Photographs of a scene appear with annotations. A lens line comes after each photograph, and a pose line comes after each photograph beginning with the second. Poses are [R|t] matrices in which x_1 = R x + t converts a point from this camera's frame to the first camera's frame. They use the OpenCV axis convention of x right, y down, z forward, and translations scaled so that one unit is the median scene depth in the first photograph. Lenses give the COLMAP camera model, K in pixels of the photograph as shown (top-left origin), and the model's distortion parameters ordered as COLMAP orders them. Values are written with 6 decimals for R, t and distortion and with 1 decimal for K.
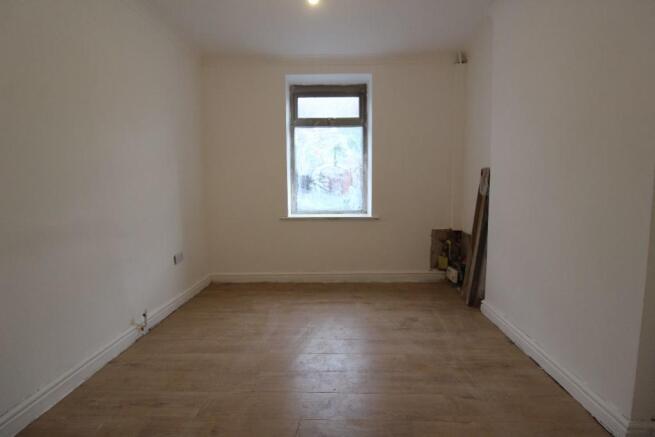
lens RADIAL K [[303.6, 0, 326.5], [0, 303.6, 210.1], [0, 0, 1]] dist [-0.000602, -0.013808]
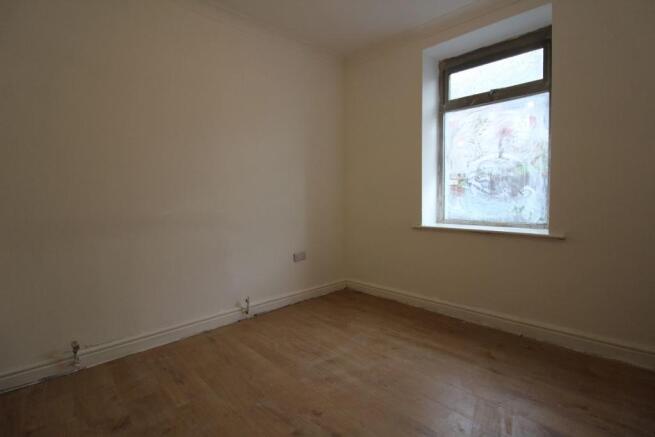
lens RADIAL K [[303.6, 0, 326.5], [0, 303.6, 210.1], [0, 0, 1]] dist [-0.000602, -0.013808]
pose [[0.707127, 0.030177, -0.706443, 0.244378], [-0.053194, 0.998528, -0.010592, 0.003498], [0.705083, 0.045068, 0.707691, 0.241266]]
